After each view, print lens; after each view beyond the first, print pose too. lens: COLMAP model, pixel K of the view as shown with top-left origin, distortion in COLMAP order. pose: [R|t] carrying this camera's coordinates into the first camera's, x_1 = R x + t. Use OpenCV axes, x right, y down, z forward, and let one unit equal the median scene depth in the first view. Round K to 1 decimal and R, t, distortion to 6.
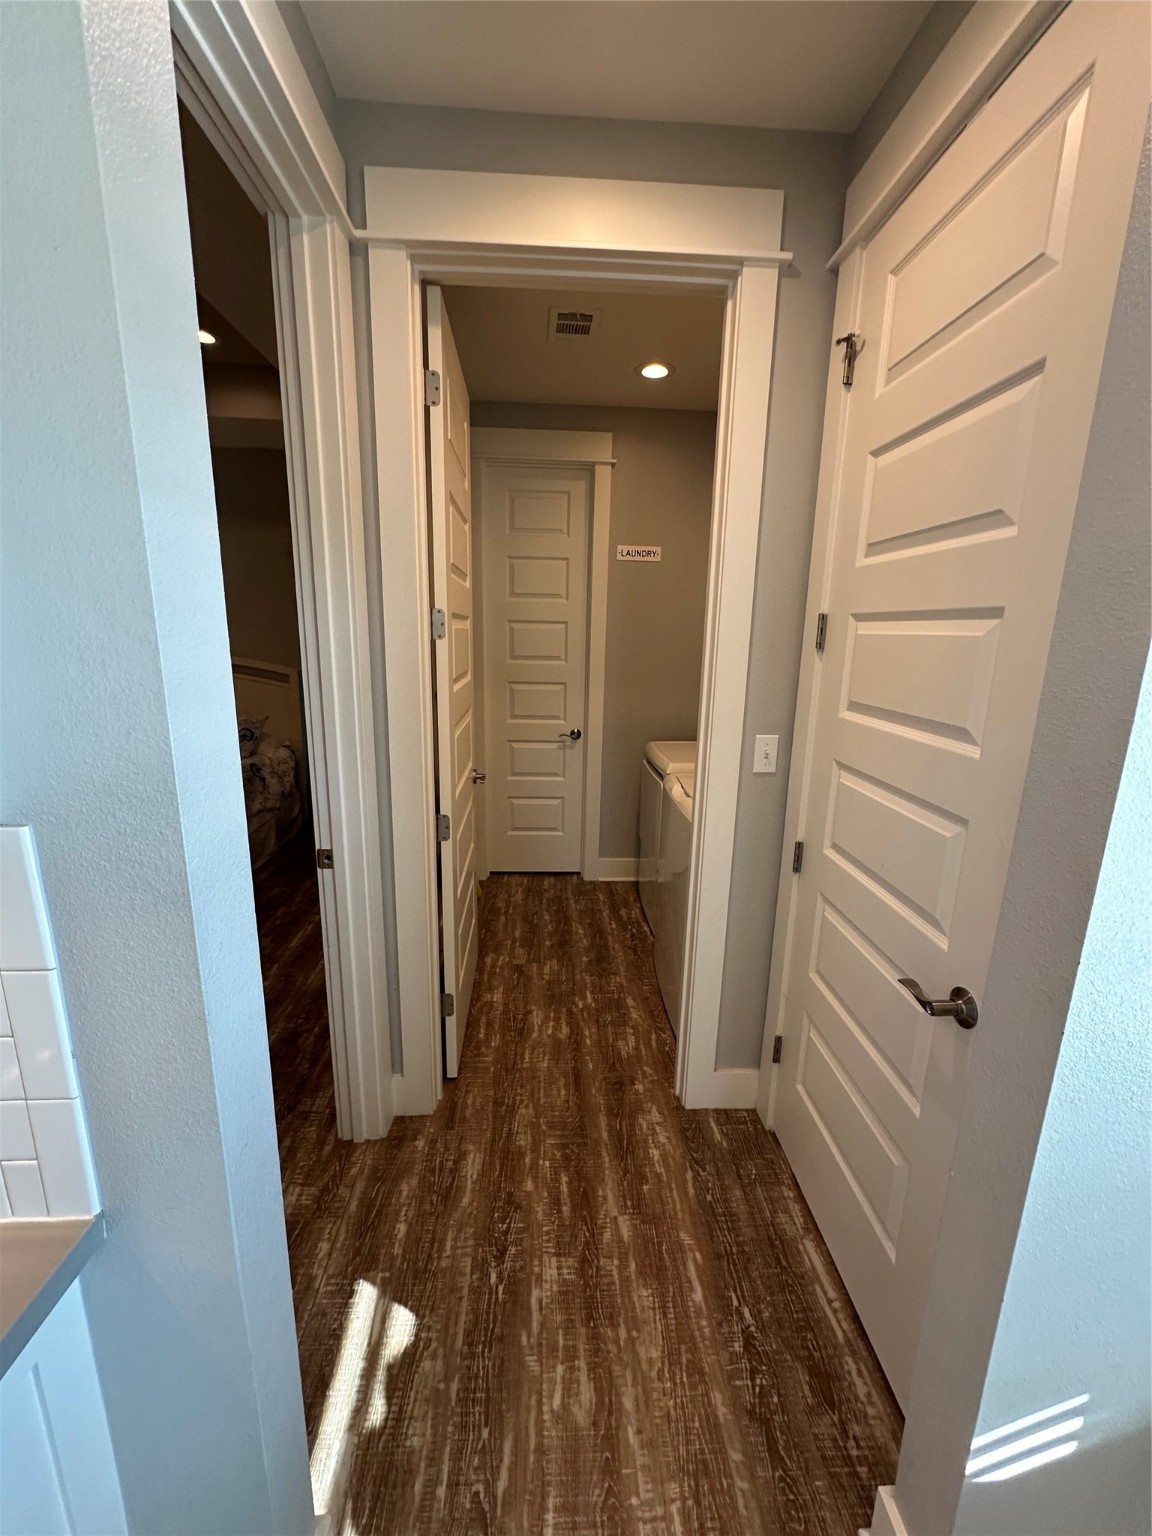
lens RADIAL K [[611.8, 0, 573.3], [0, 611.8, 757.6], [0, 0, 1]] dist [-0.002370, 0.000538]
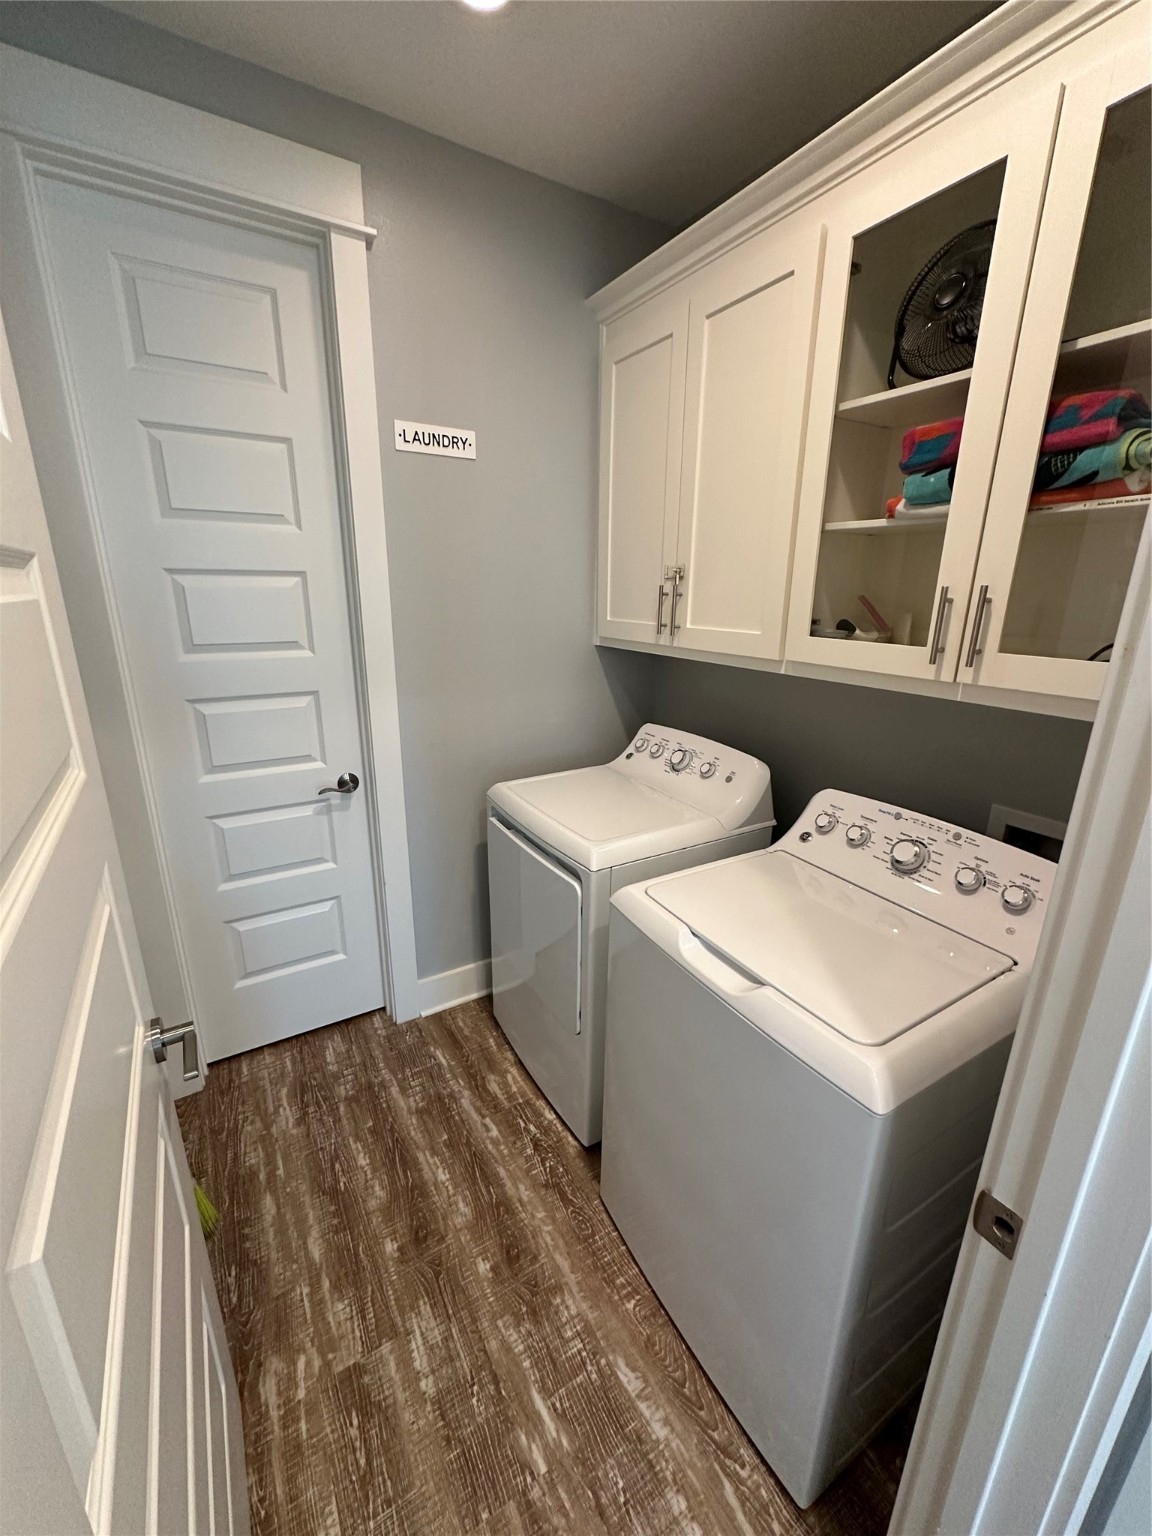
lens RADIAL K [[611.8, 0, 574.0], [0, 611.8, 763.7], [0, 0, 1]] dist [-0.002370, 0.000538]
pose [[0.880215, -0.144188, 0.452142, -0.068145], [0.105526, 0.988342, 0.109747, -0.101484], [-0.462695, -0.048888, 0.885169, 0.459783]]
